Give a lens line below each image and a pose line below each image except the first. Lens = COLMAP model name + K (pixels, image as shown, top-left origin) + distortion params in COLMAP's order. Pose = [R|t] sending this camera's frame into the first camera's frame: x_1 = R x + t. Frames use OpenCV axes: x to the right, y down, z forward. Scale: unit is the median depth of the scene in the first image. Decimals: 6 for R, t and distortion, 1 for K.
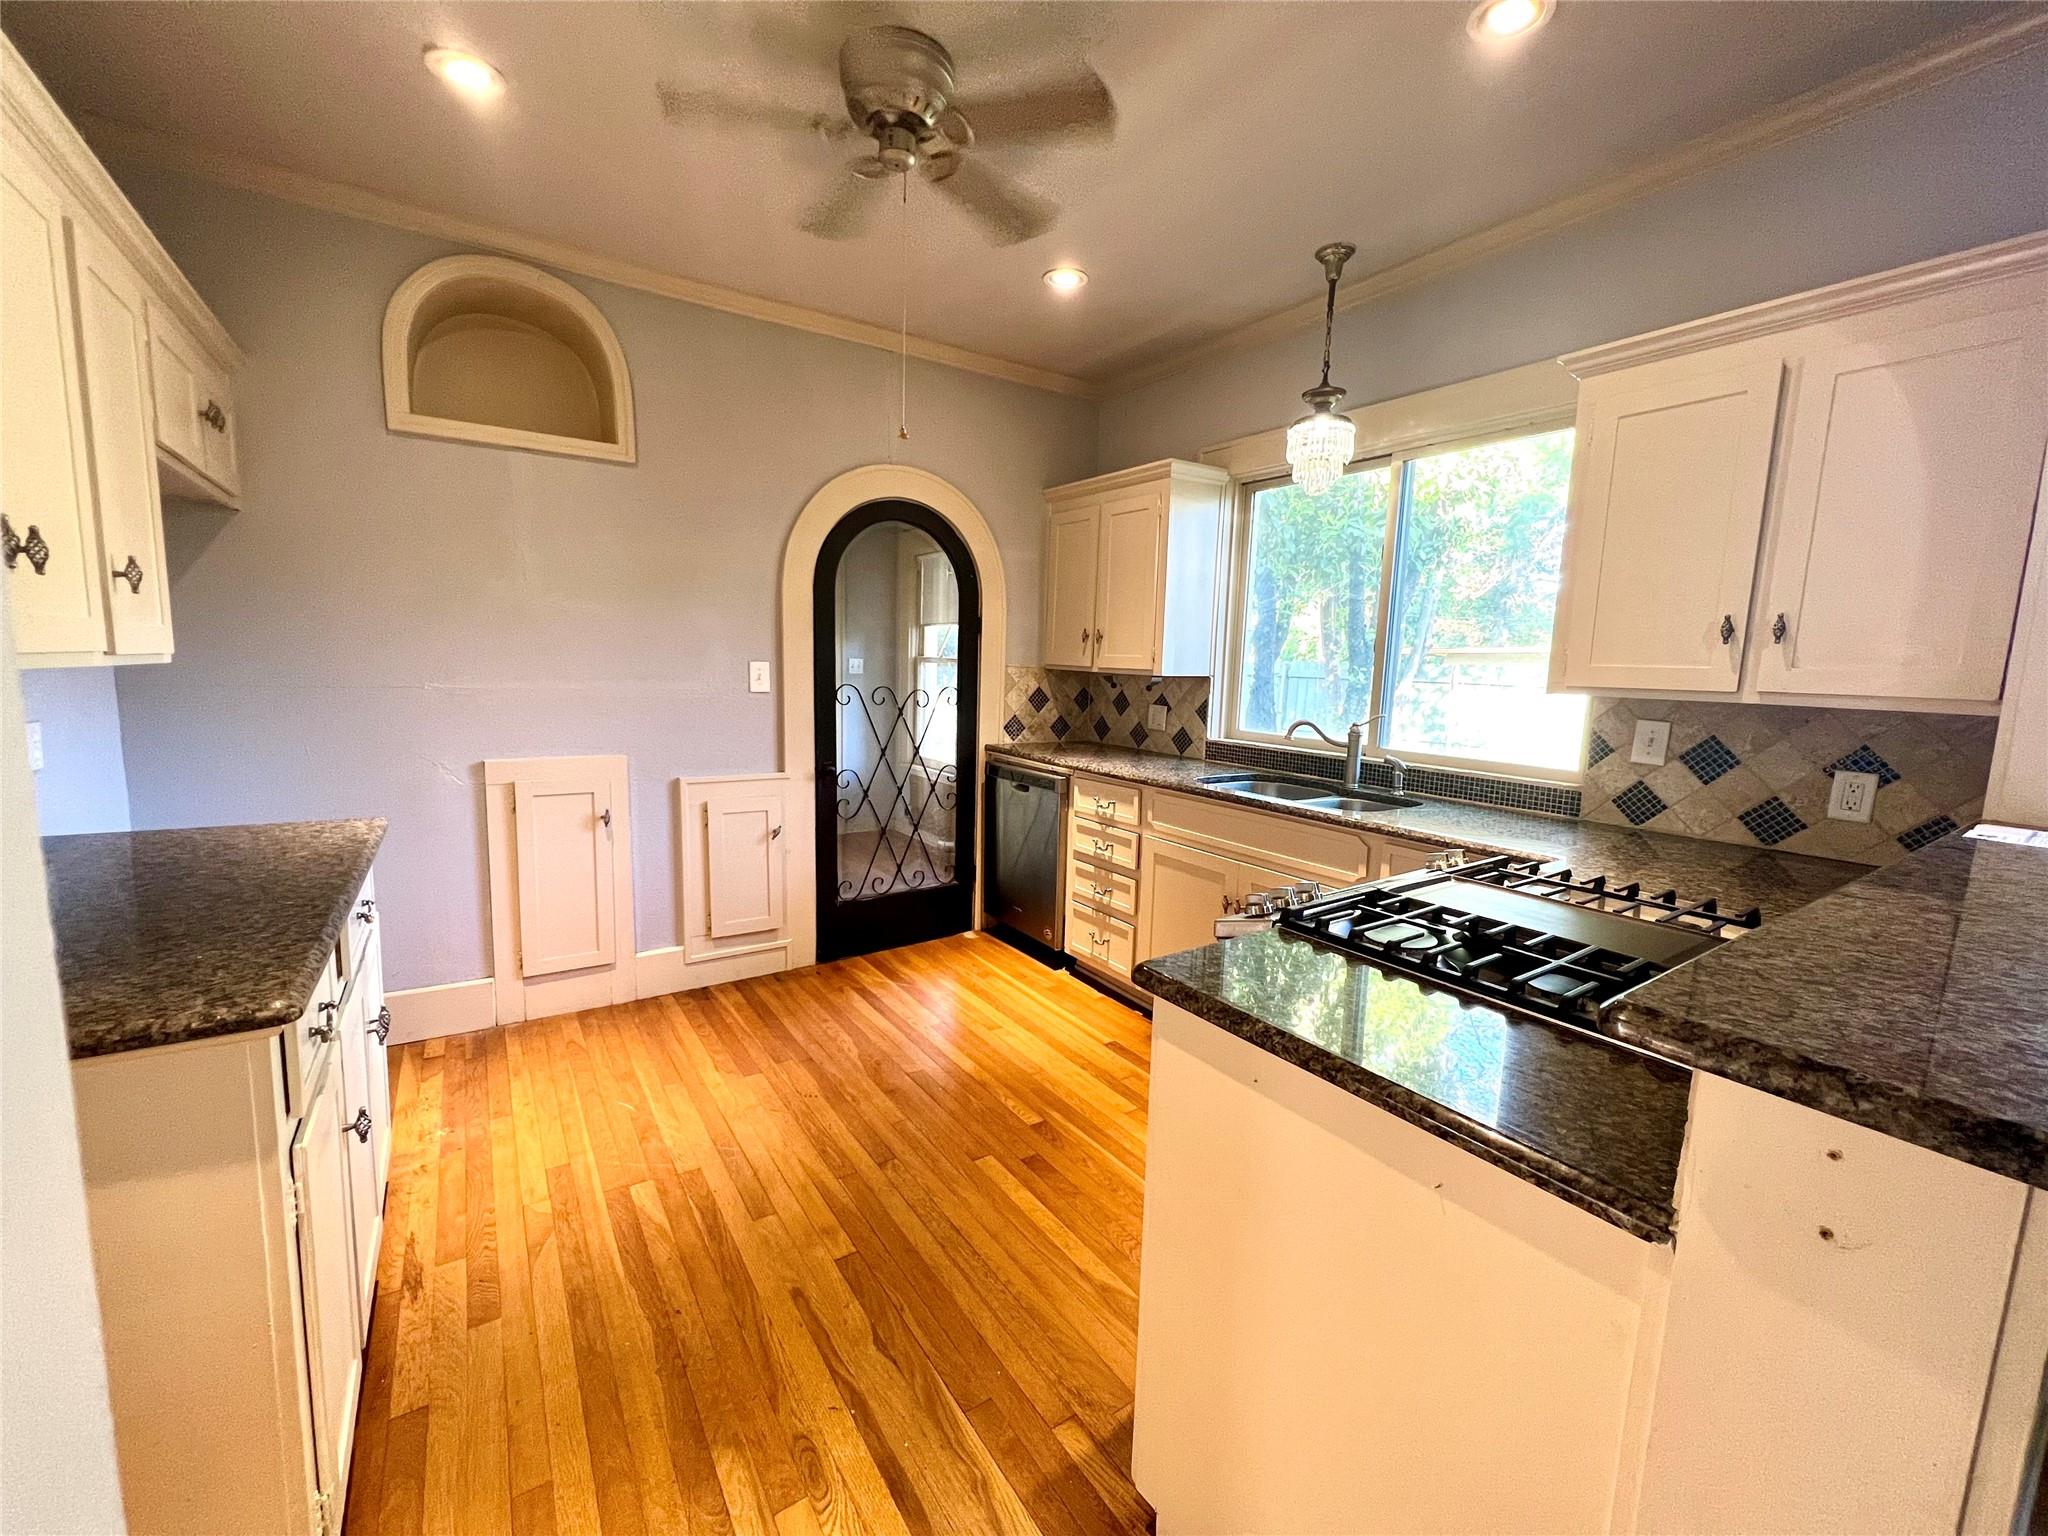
lens RADIAL K [[819.5, 0, 1024.2], [0, 819.5, 766.0], [0, 0, 1]] dist [0.003618, 0.000275]
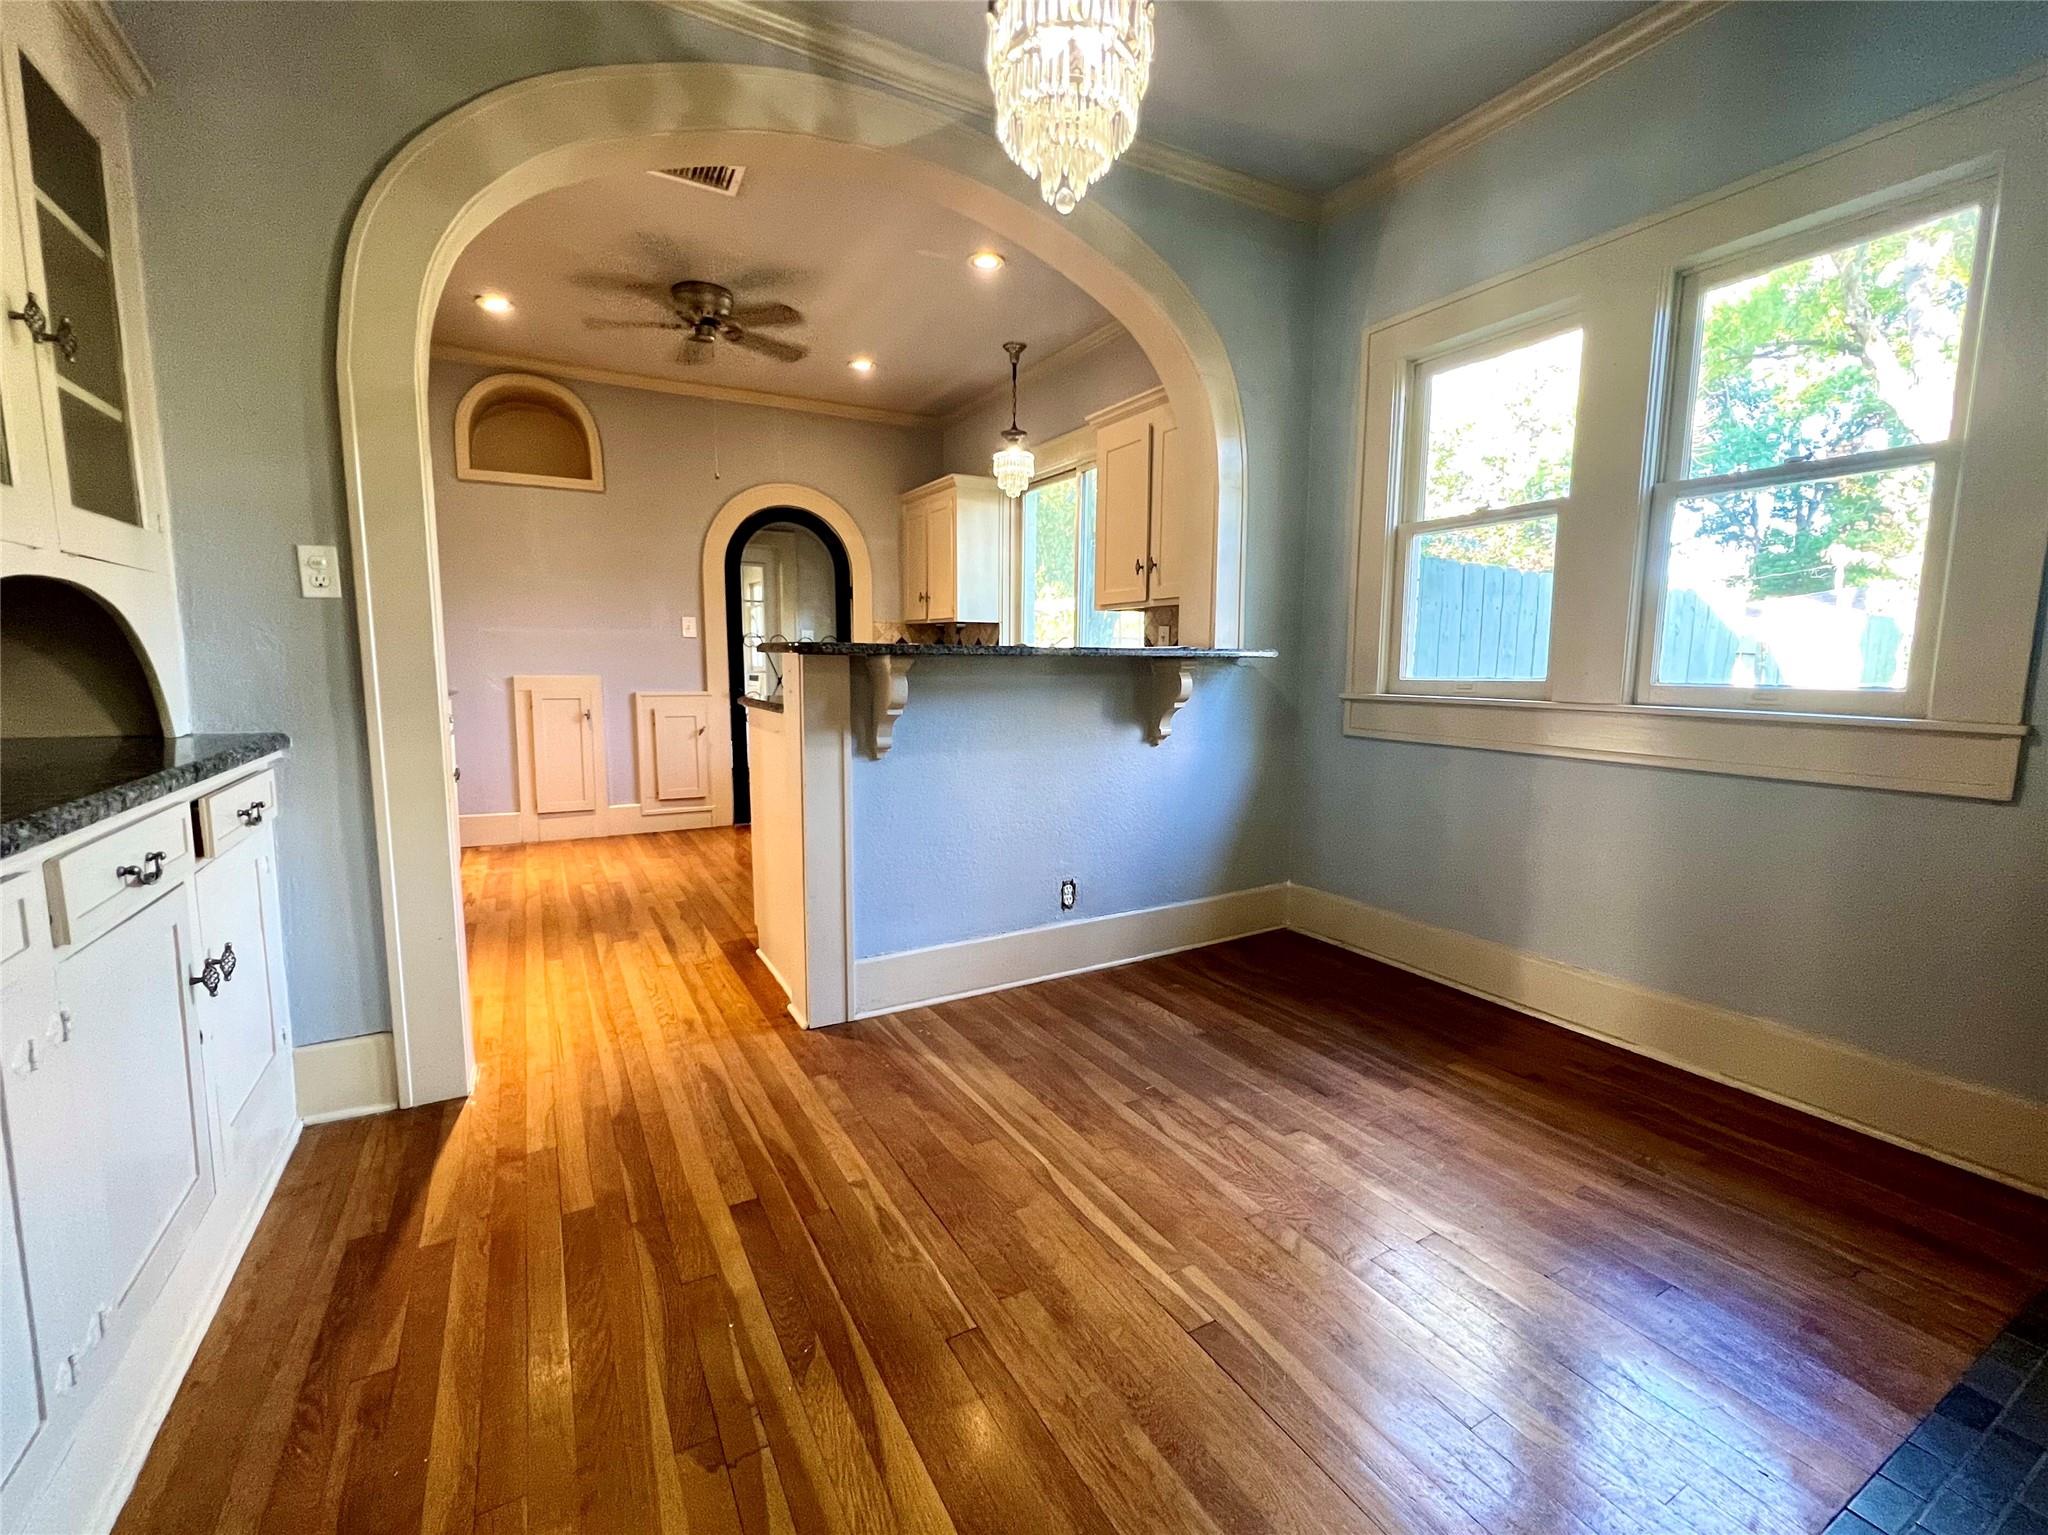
lens RADIAL K [[861.8, 0, 1020.7], [0, 861.8, 762.4], [0, 0, 1]] dist [0.001293, -0.000100]
pose [[0.996718, -0.010005, -0.080336, 0.469988], [0.009049, 0.999884, -0.012254, 0.189060], [0.080449, 0.011486, 0.996693, -0.608675]]
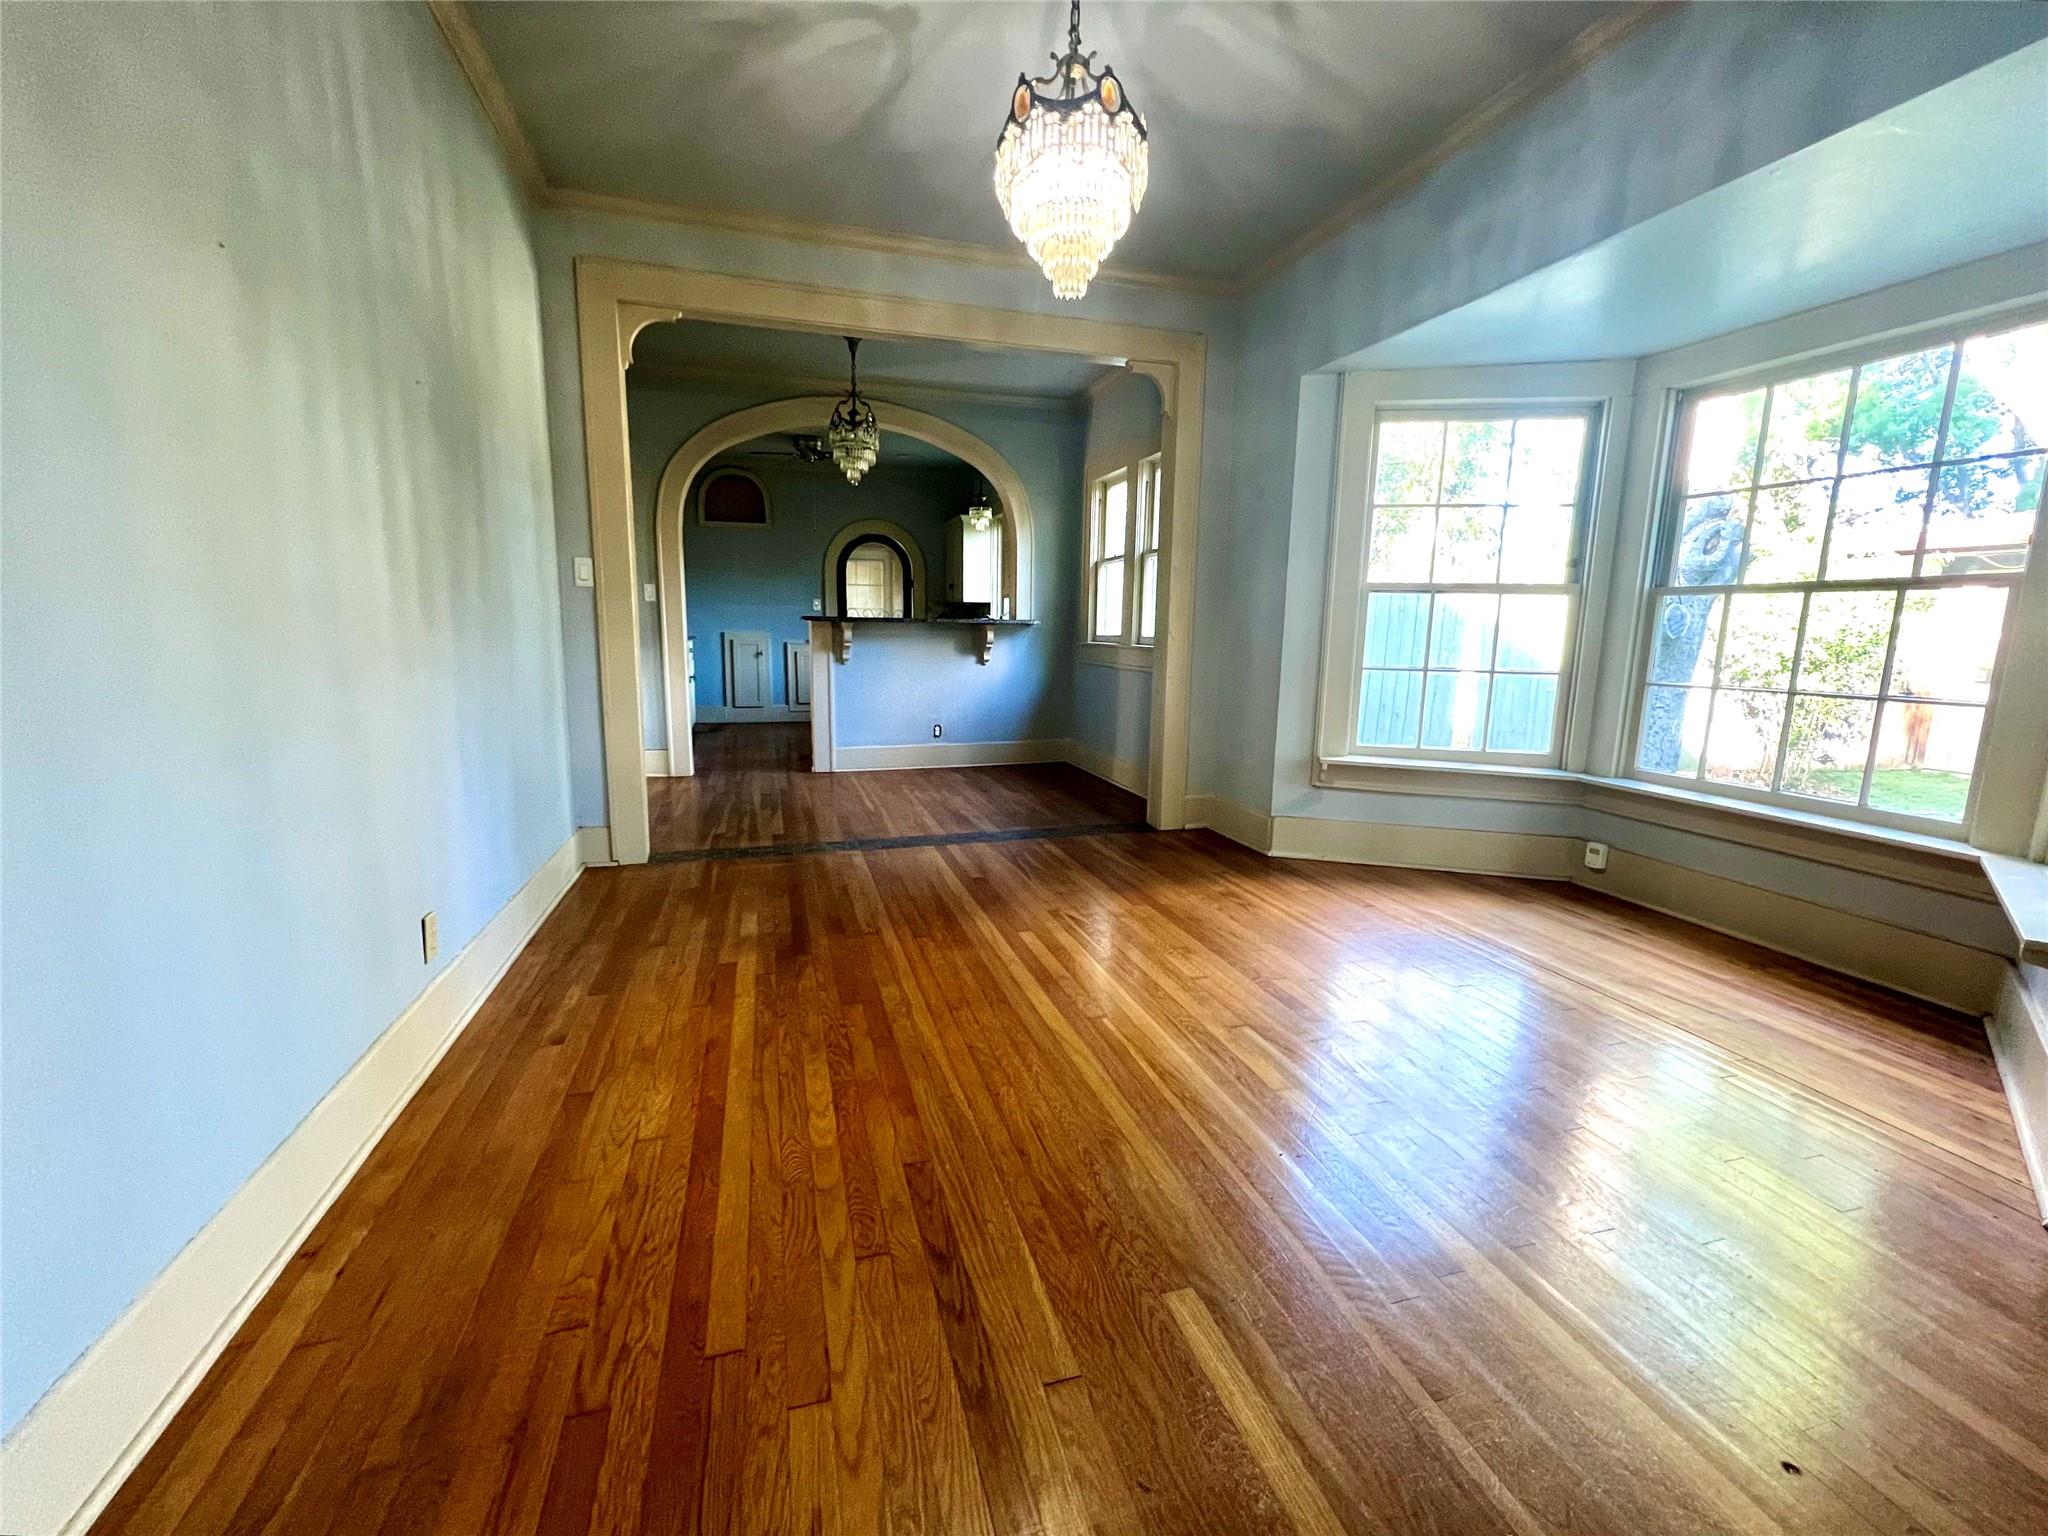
lens RADIAL K [[819.5, 0, 1020.9], [0, 819.5, 761.4], [0, 0, 1]] dist [0.003618, 0.000275]
pose [[0.956932, 0.037178, -0.287923, 1.233833], [-0.029099, 0.999055, 0.032291, 0.330127], [0.288851, -0.022522, 0.957109, -1.532655]]
